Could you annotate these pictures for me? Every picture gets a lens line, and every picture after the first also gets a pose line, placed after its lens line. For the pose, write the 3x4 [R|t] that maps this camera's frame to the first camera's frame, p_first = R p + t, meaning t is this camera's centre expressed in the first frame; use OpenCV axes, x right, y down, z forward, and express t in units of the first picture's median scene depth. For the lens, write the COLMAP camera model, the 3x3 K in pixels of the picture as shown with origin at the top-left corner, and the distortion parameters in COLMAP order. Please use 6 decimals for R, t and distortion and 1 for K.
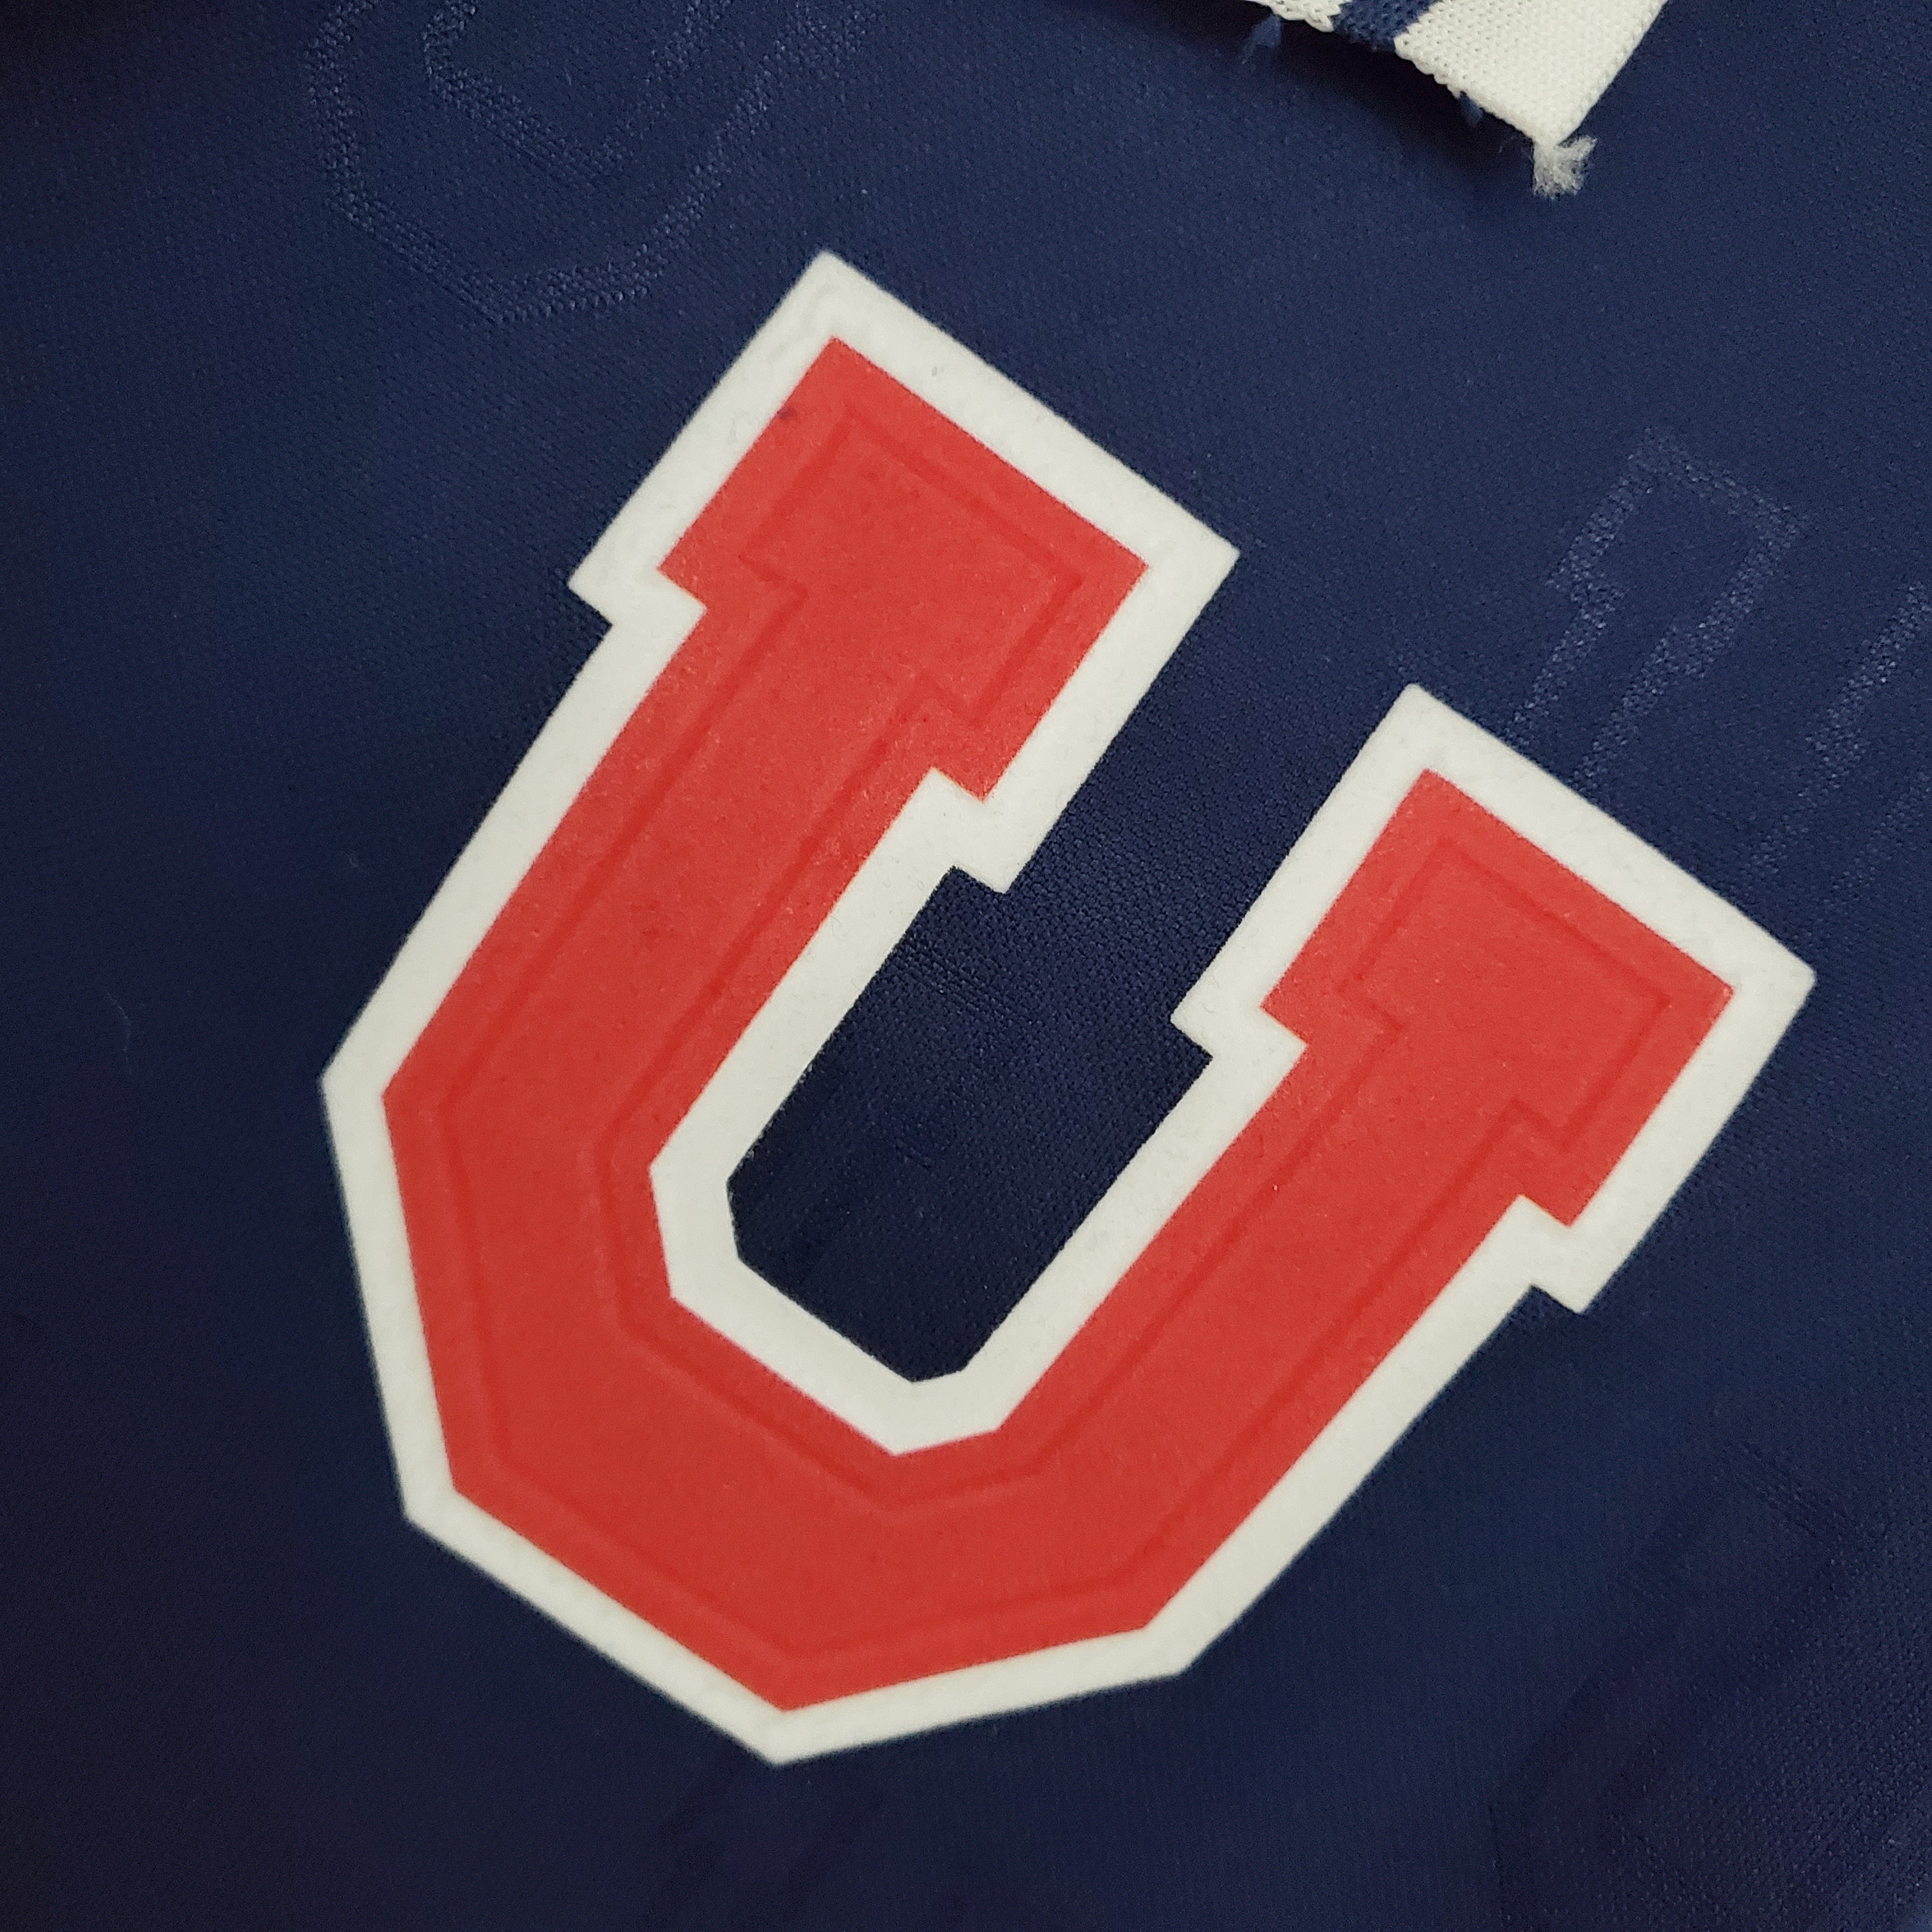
lens RADIAL K [[2020.2, 0, 1012.1], [0, 2020.2, 933.6], [0, 0, 1]] dist [0.205765, -0.731782]
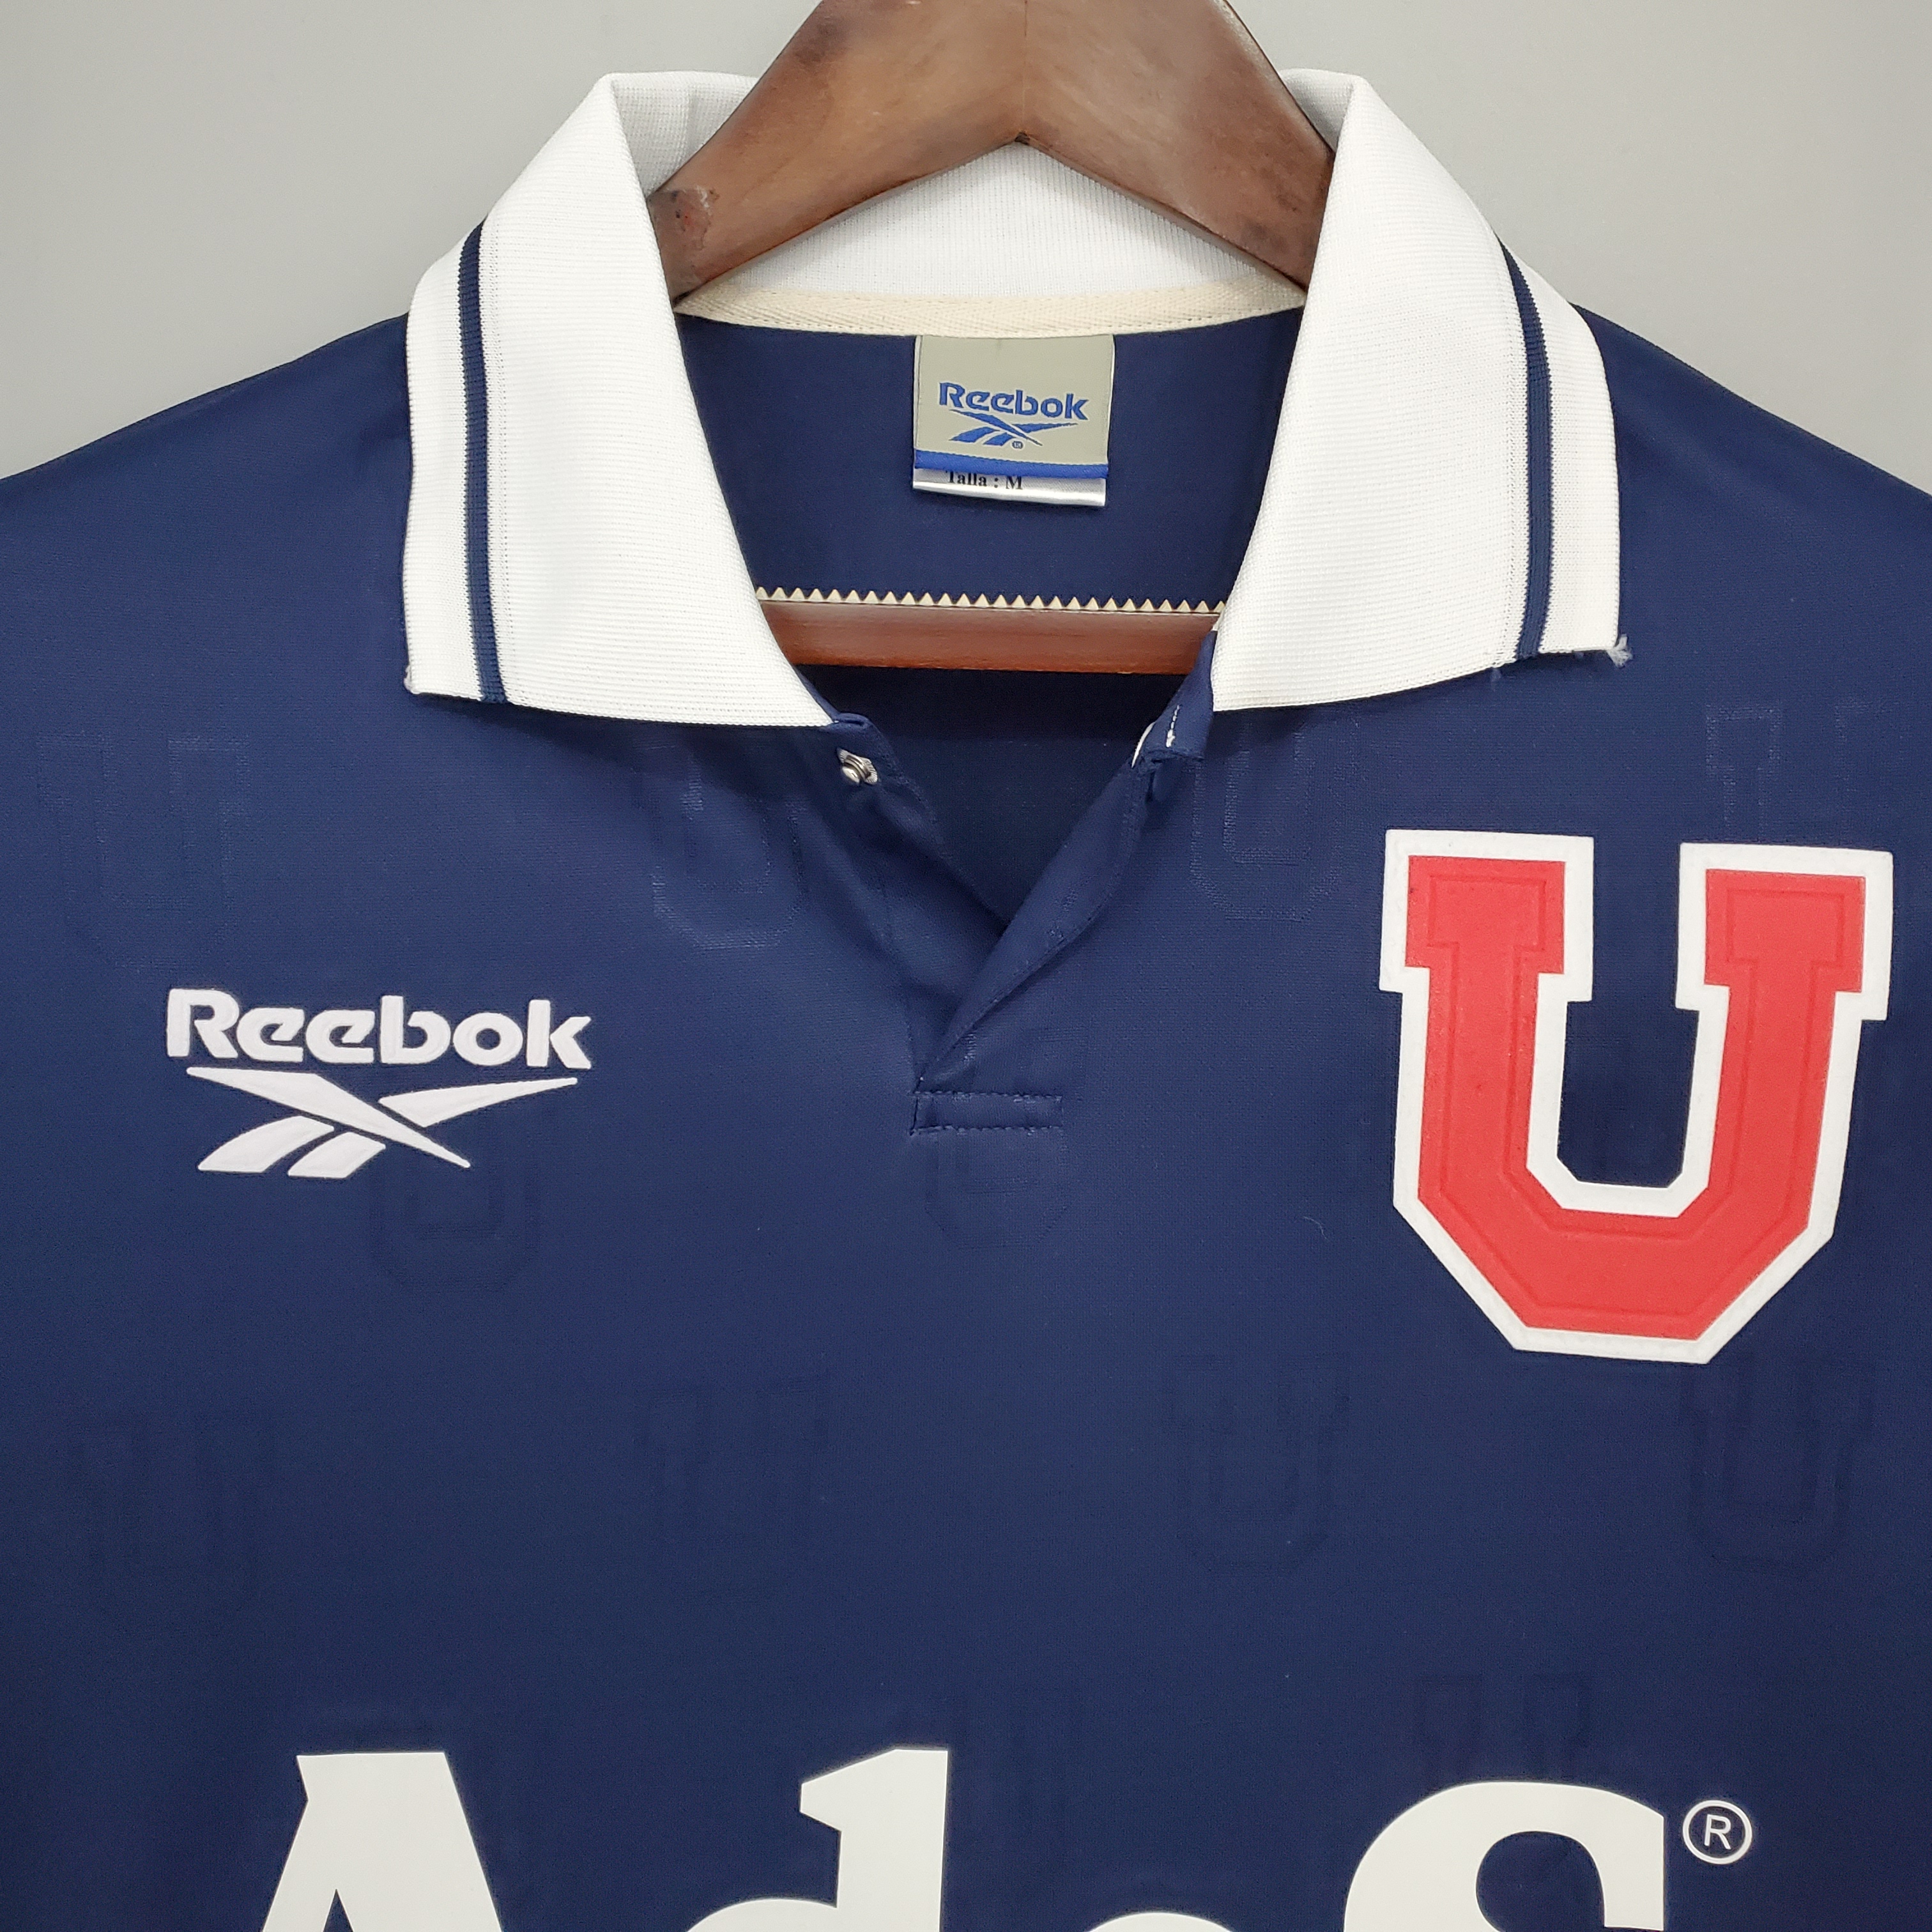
lens RADIAL K [[2020.2, 0, 1012.1], [0, 2020.2, 933.6], [0, 0, 1]] dist [0.205765, -0.731782]
pose [[0.835359, -0.538397, -0.110924, -0.279193], [0.521062, 0.839830, -0.152250, -0.076901], [0.175128, 0.069385, 0.982098, -1.655212]]
